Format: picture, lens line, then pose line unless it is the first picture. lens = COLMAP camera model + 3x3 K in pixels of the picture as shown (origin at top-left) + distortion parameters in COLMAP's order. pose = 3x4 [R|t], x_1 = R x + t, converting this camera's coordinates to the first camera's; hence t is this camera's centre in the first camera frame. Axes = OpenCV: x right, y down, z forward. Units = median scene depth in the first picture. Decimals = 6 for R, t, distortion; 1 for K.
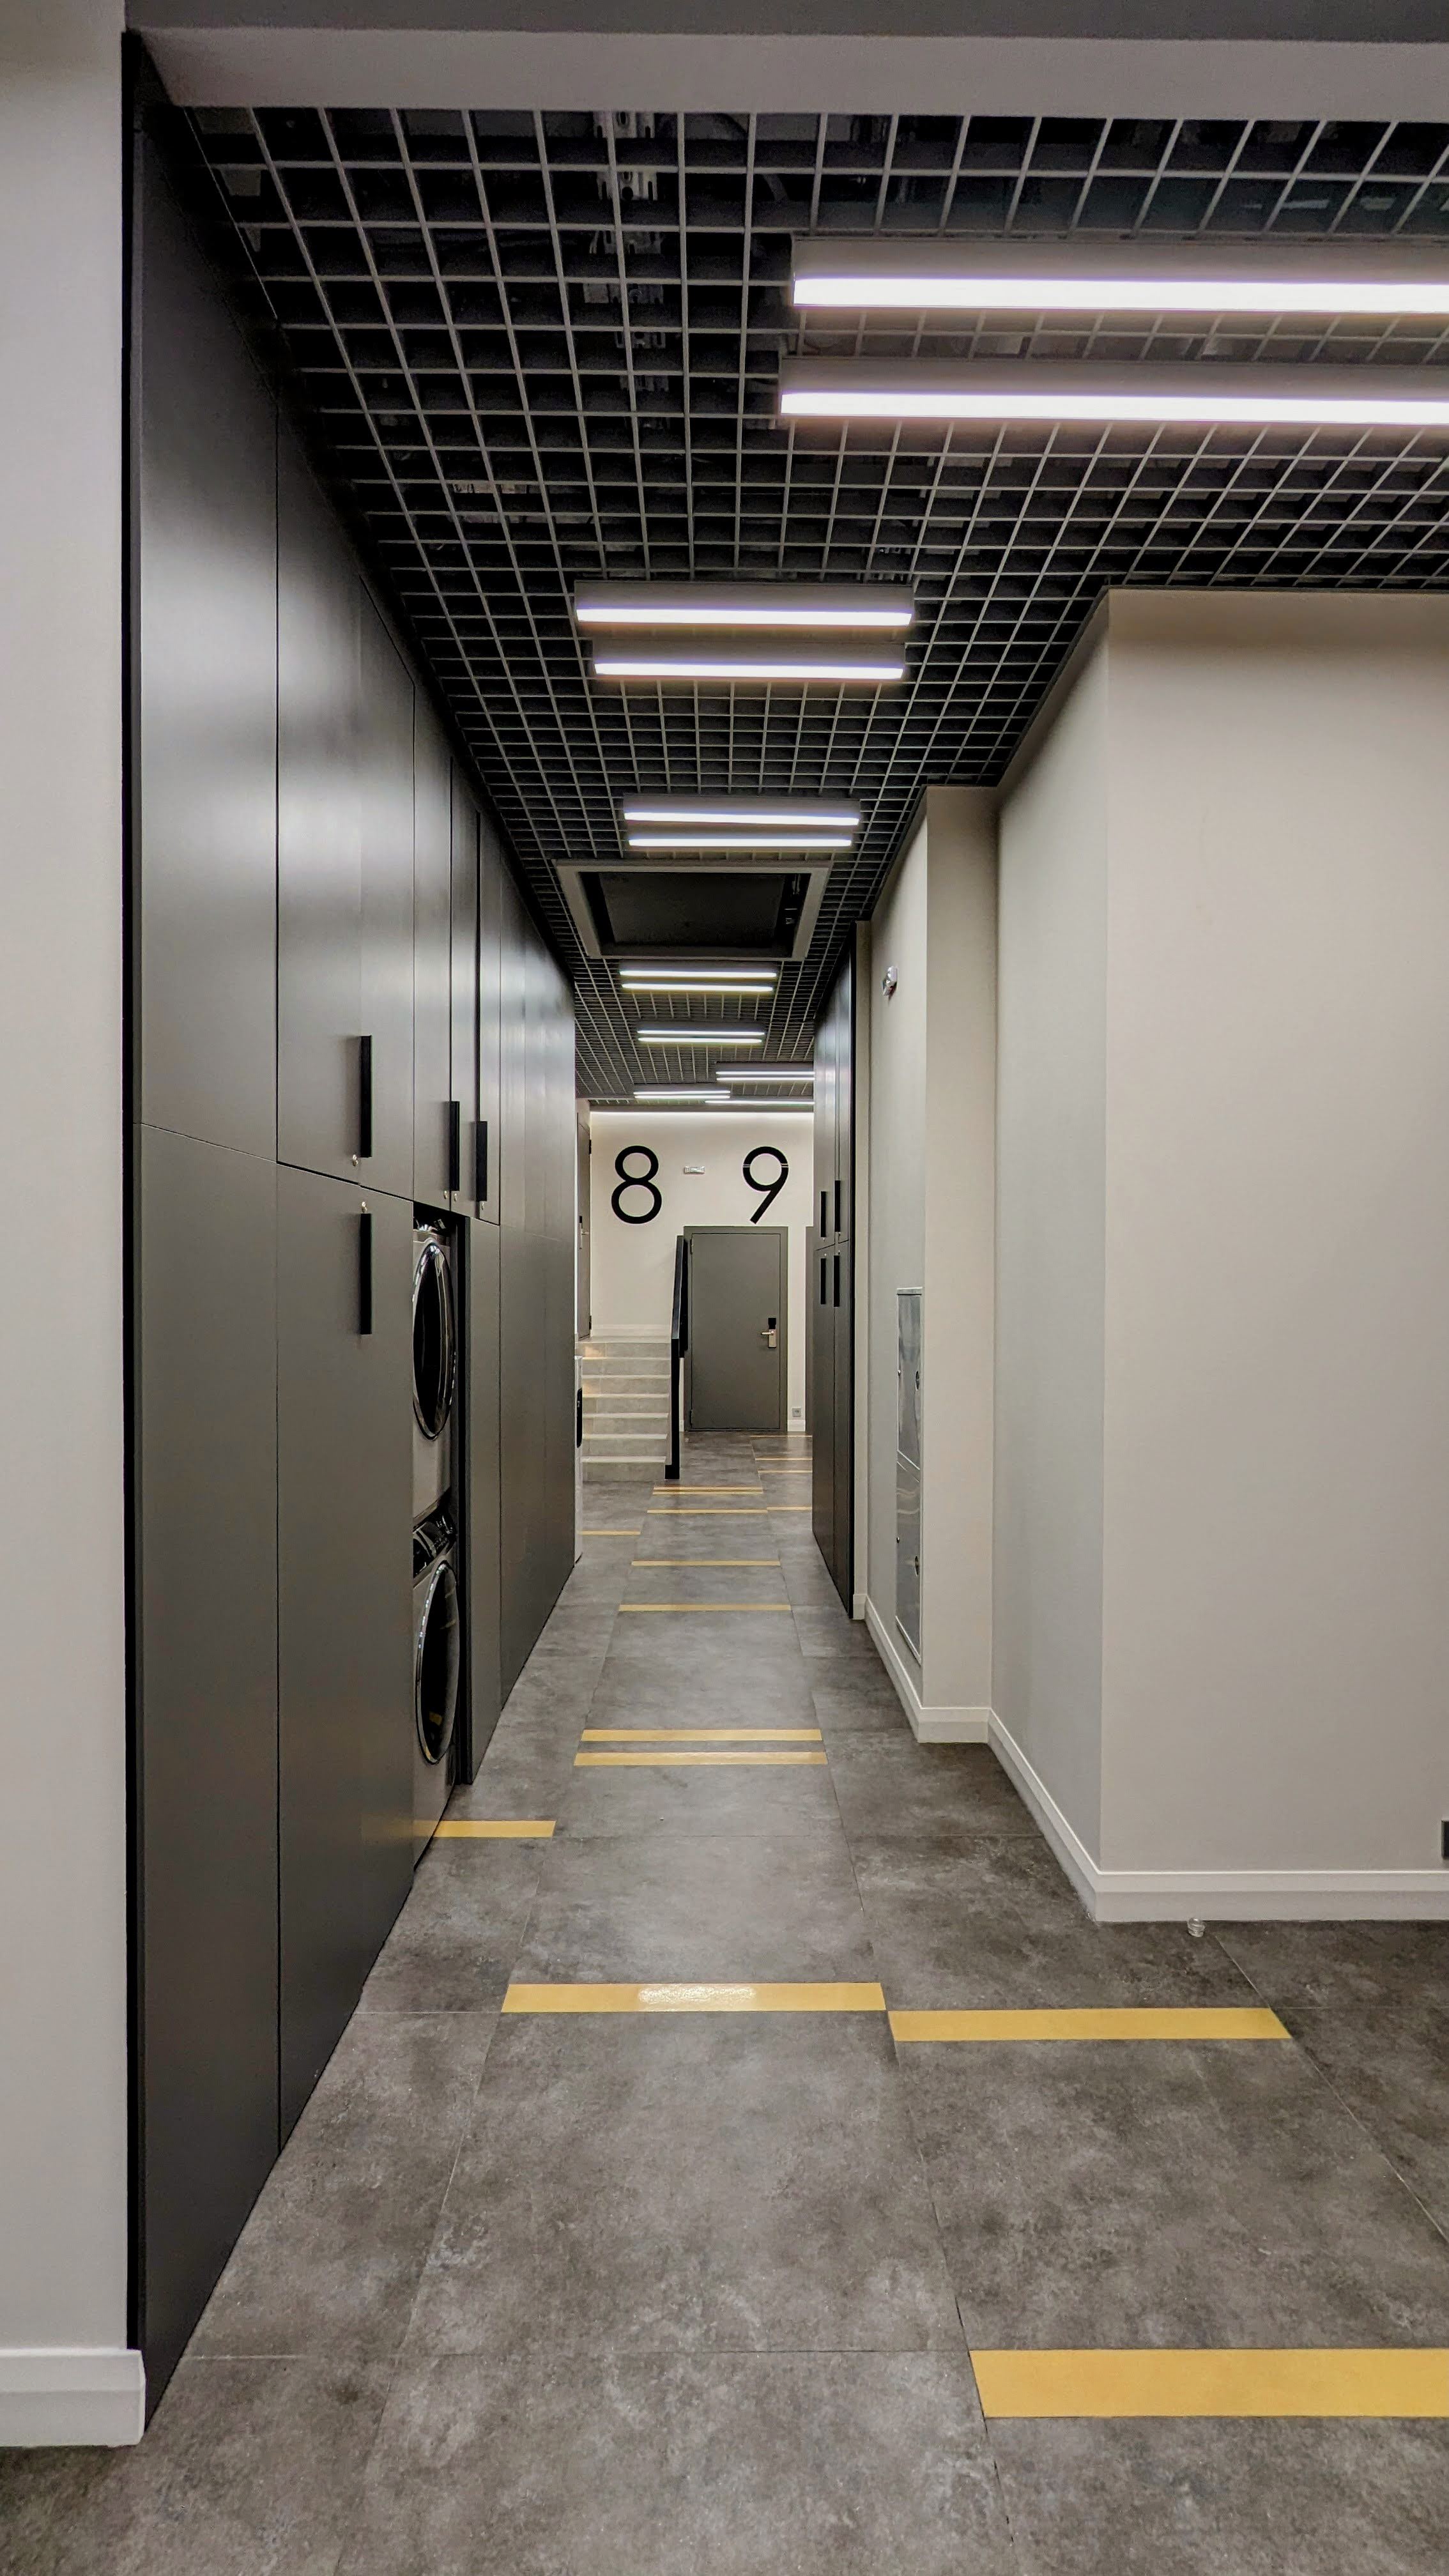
lens RADIAL K [[1212.6, 0, 732.3], [0, 1212.6, 1301.1], [0, 0, 1]] dist [-0.005621, 0.000234]
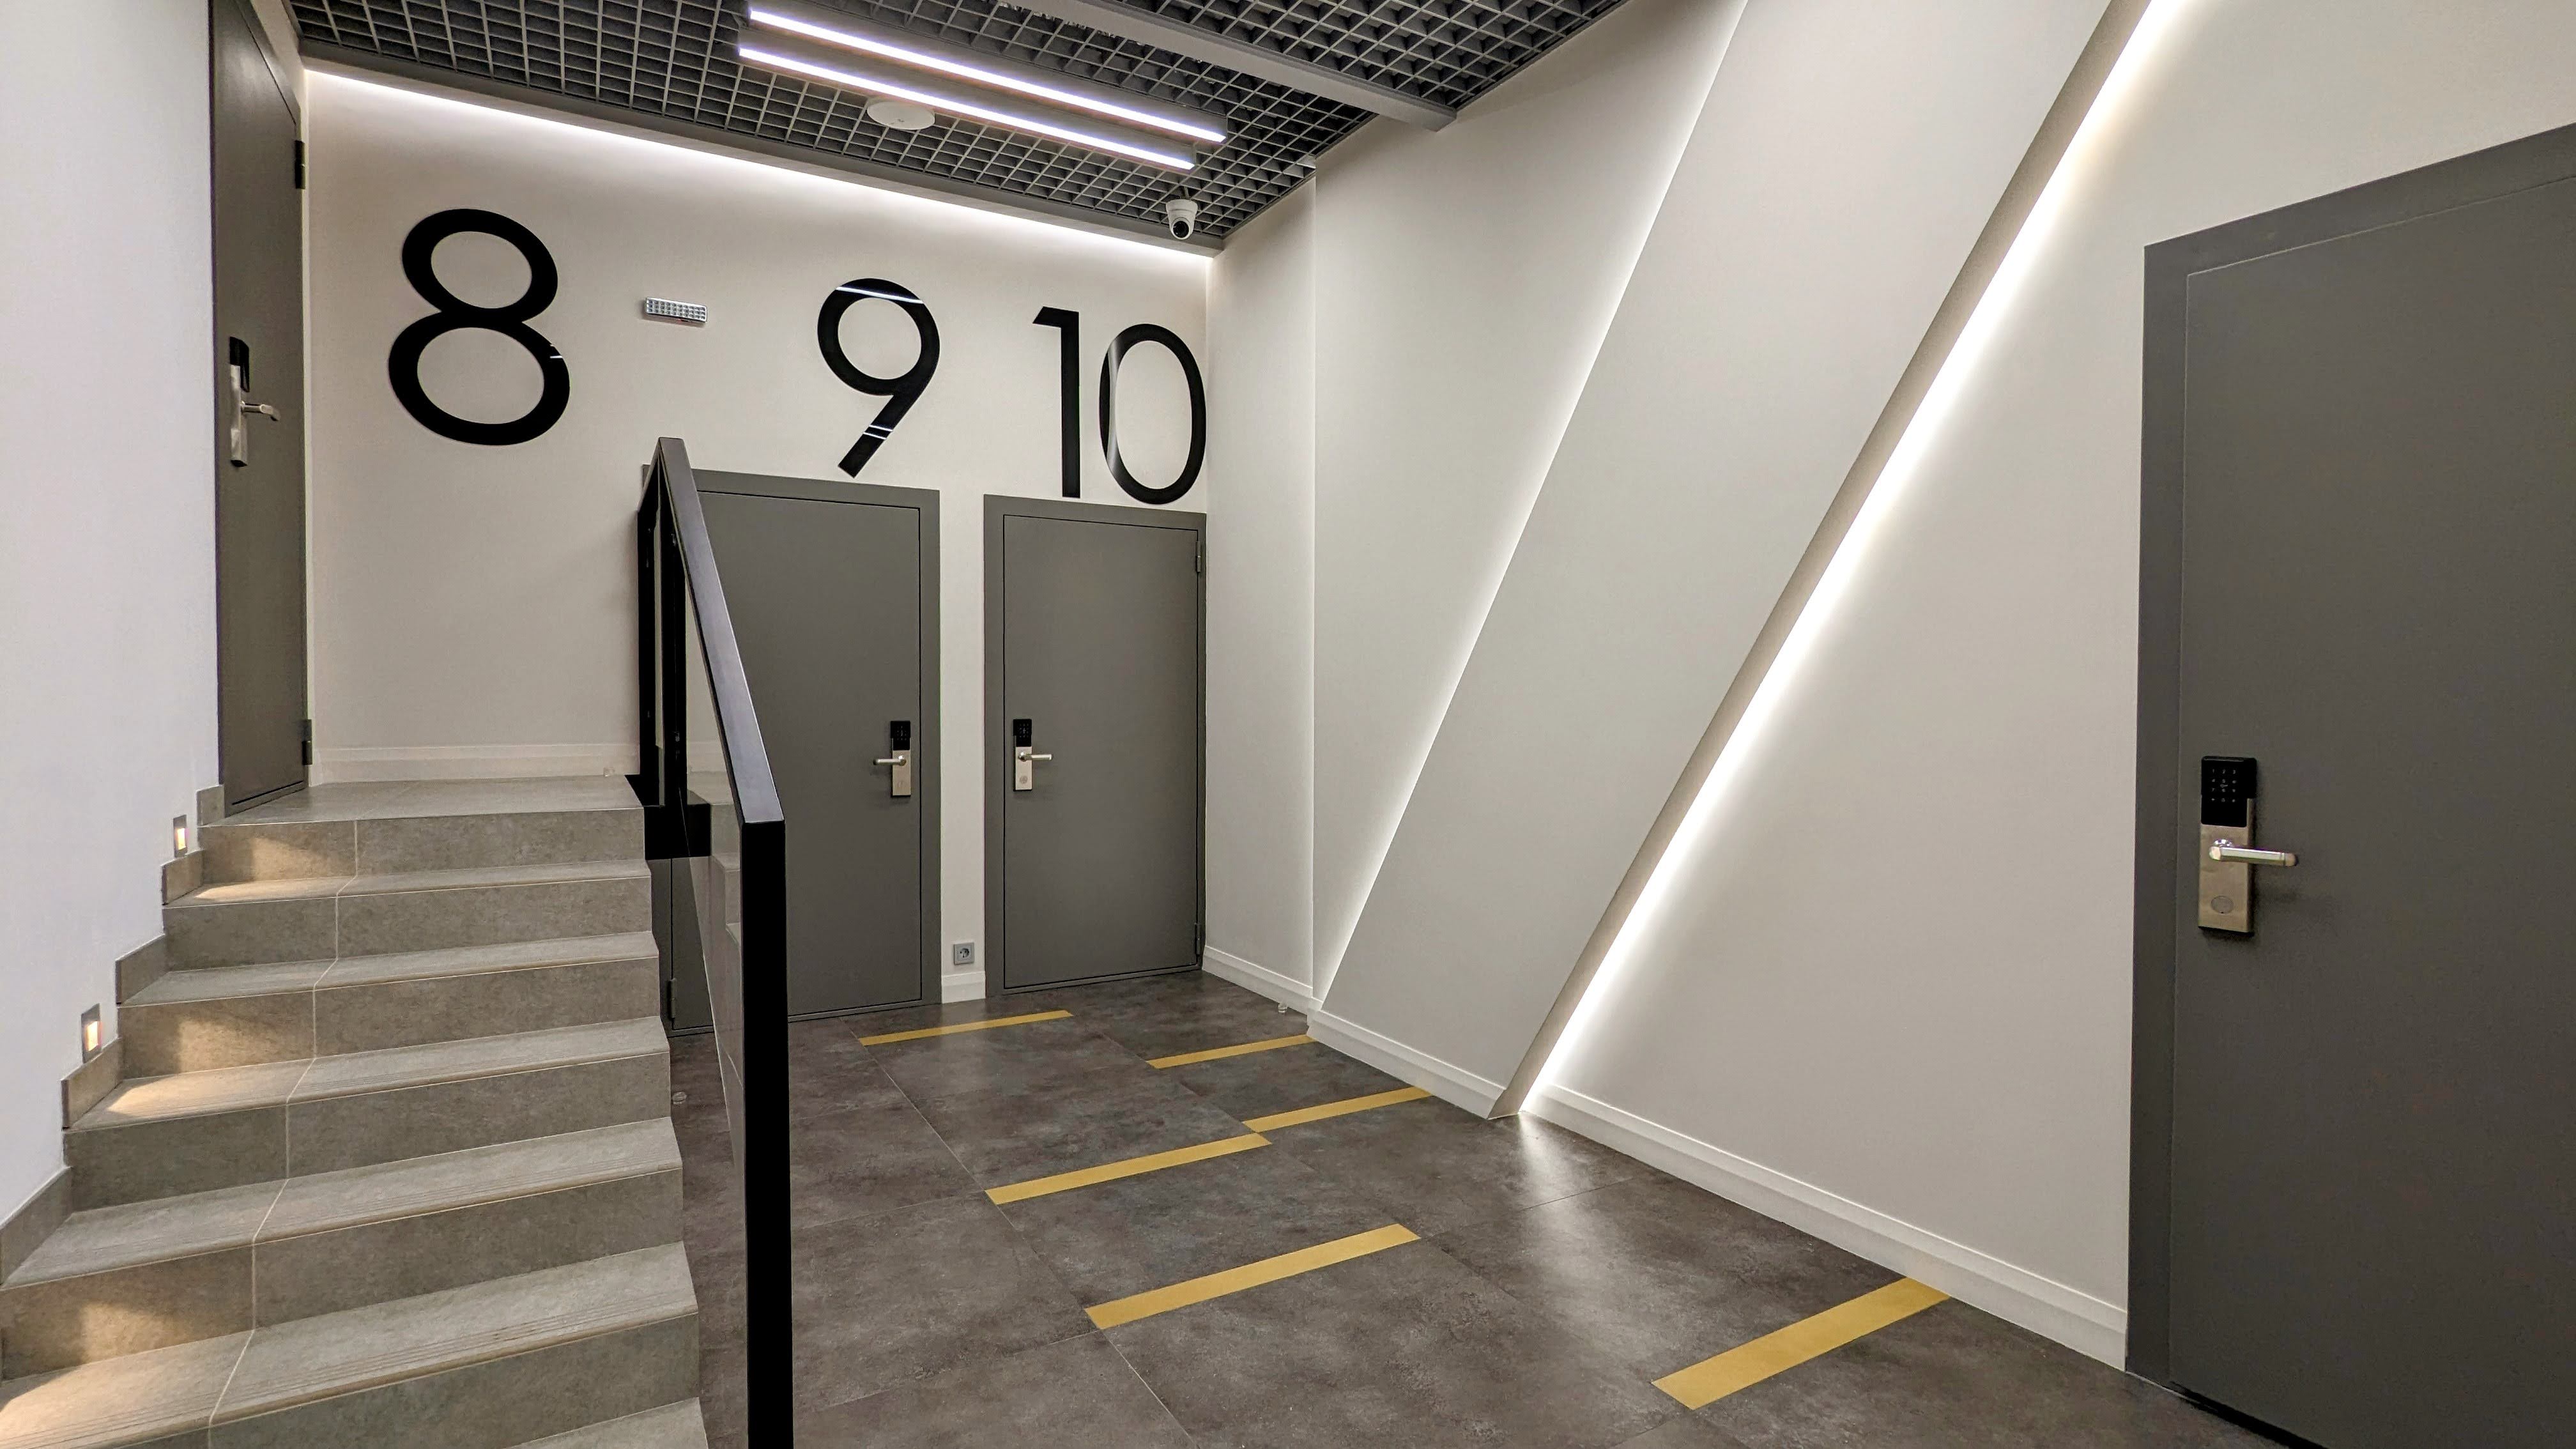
lens RADIAL K [[1212.6, 0, 1303.6], [0, 1212.6, 720.9], [0, 0, 1]] dist [-0.005621, 0.000234]
pose [[0.869243, -0.013501, 0.494200, -0.152642], [0.009318, 0.999897, 0.010927, 0.034510], [-0.494297, -0.004893, 0.869279, 1.903355]]
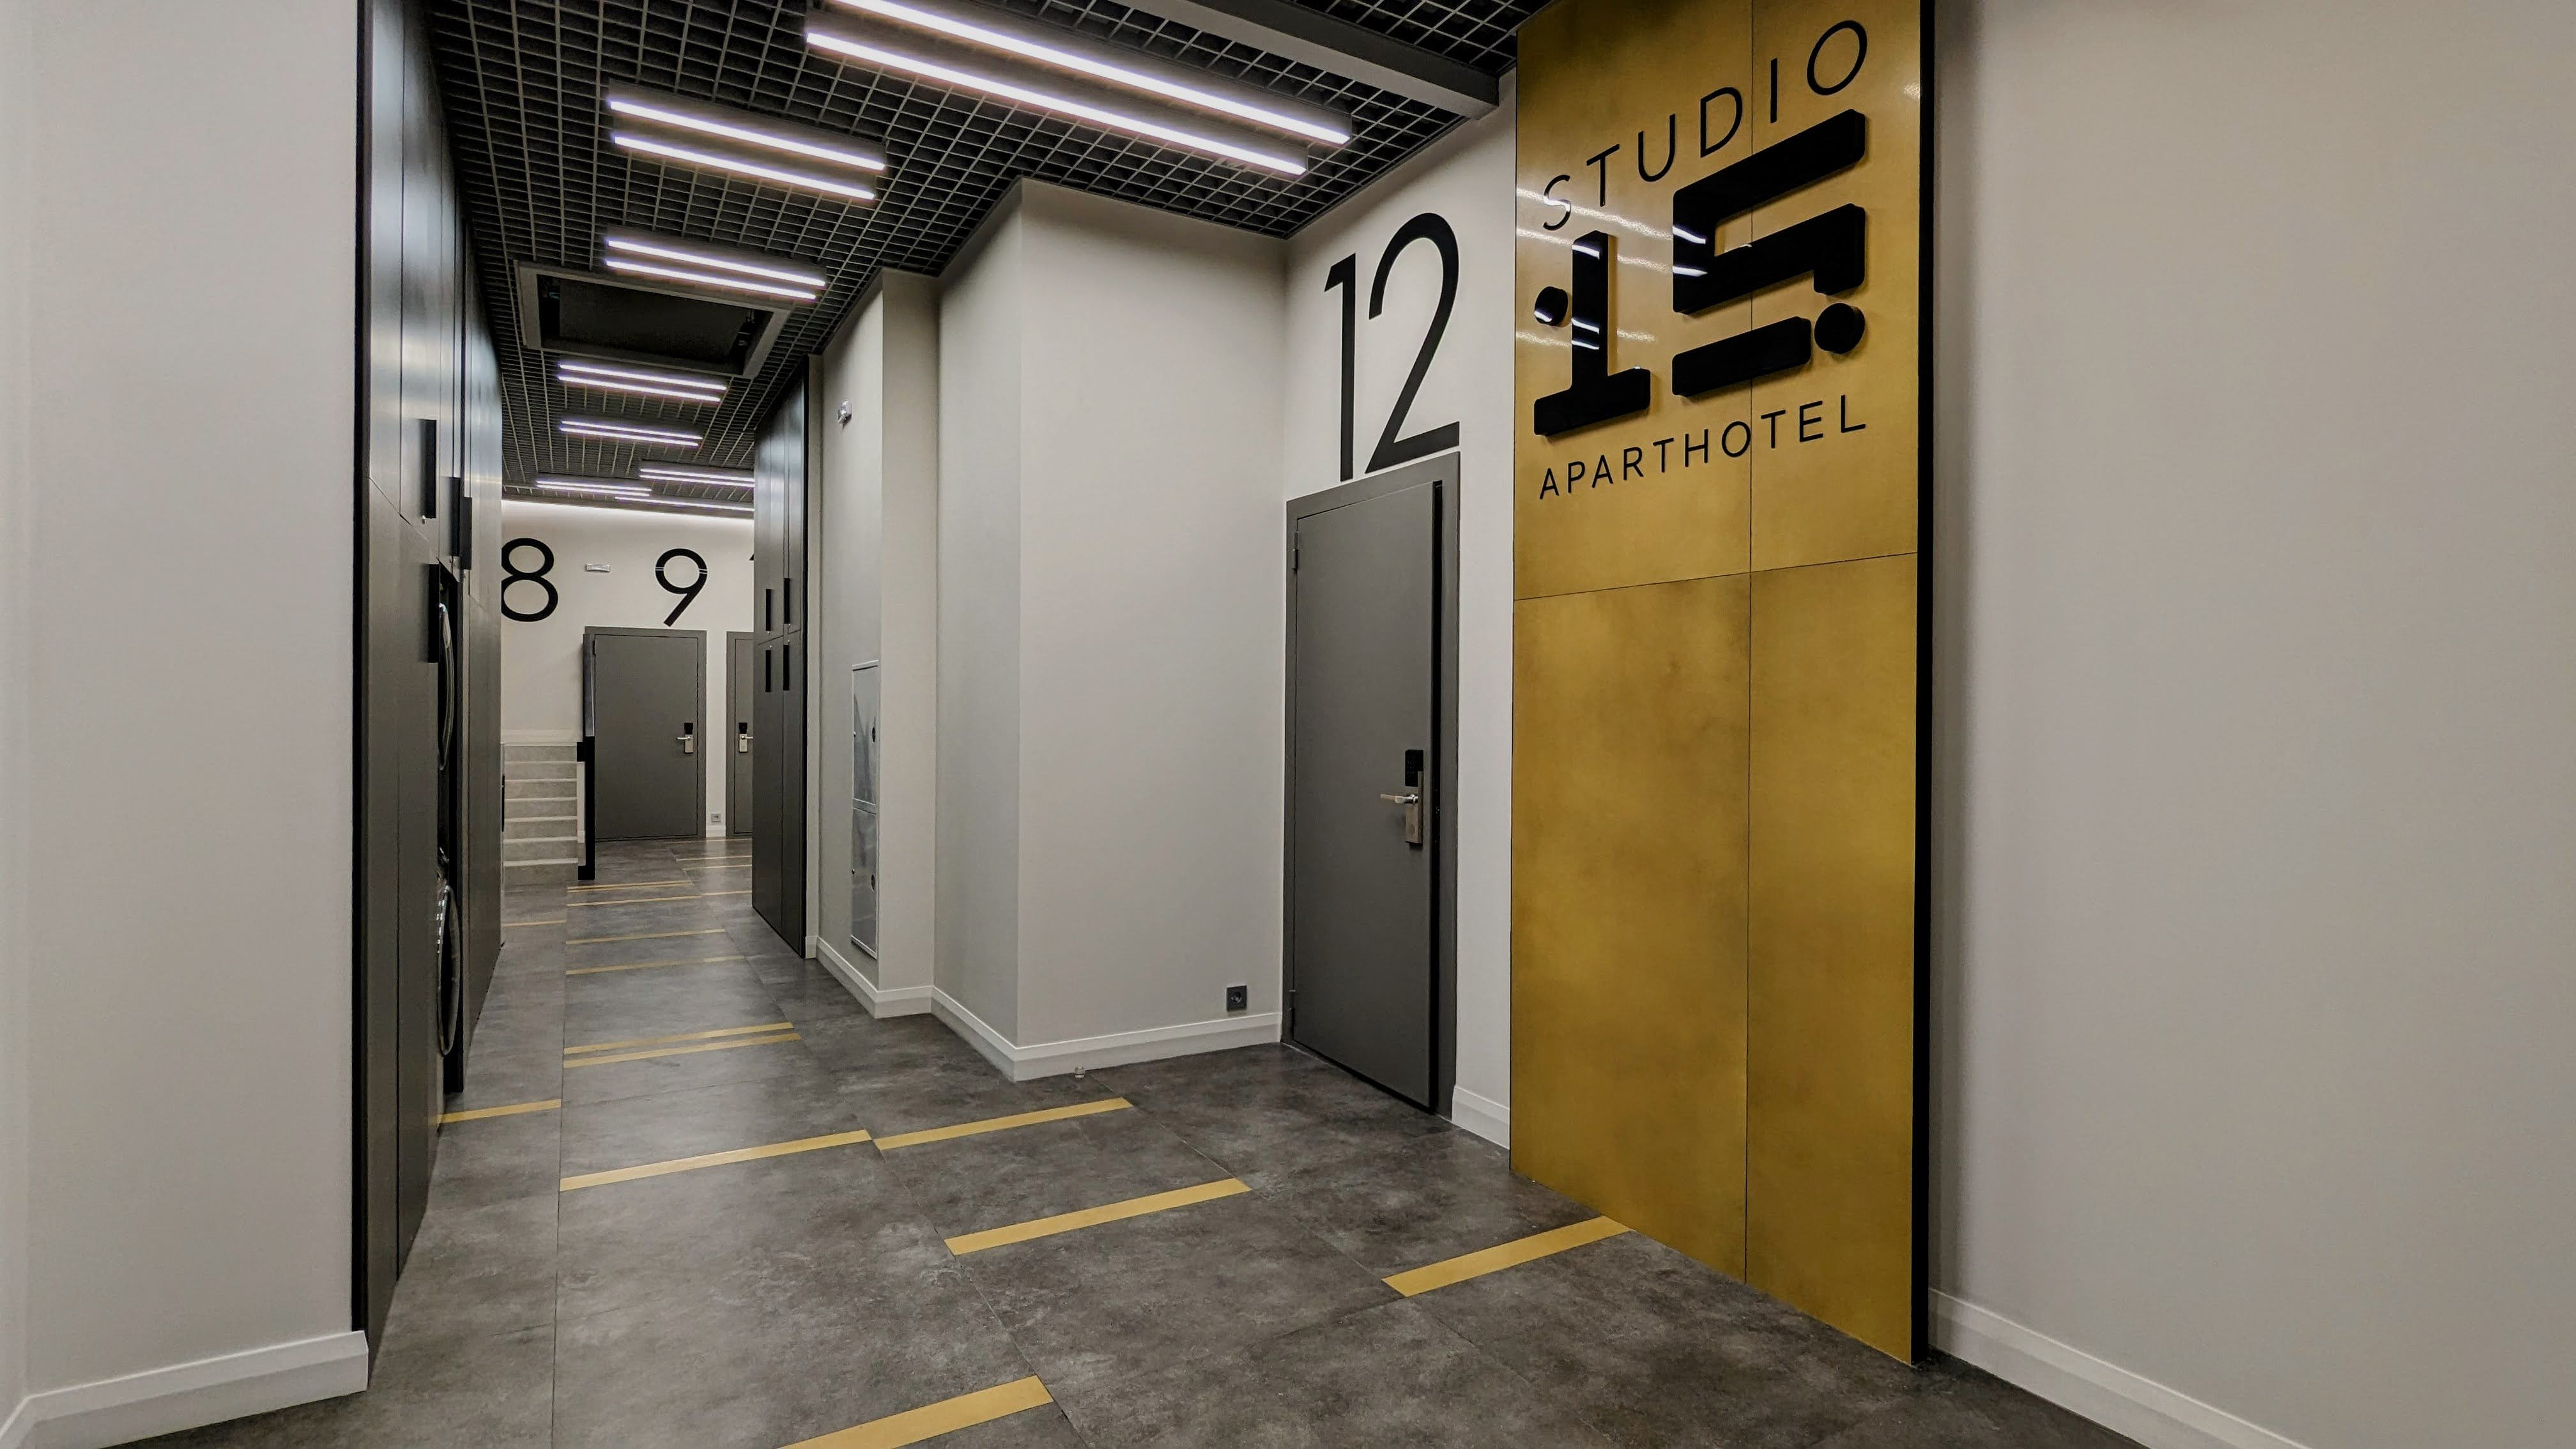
lens RADIAL K [[1212.6, 0, 1303.6], [0, 1212.6, 720.9], [0, 0, 1]] dist [-0.005621, 0.000234]
pose [[0.863931, 0.000524, 0.503611, -0.098768], [0.002692, 0.999980, -0.005660, 0.061622], [-0.503604, 0.006246, 0.863912, -0.324302]]
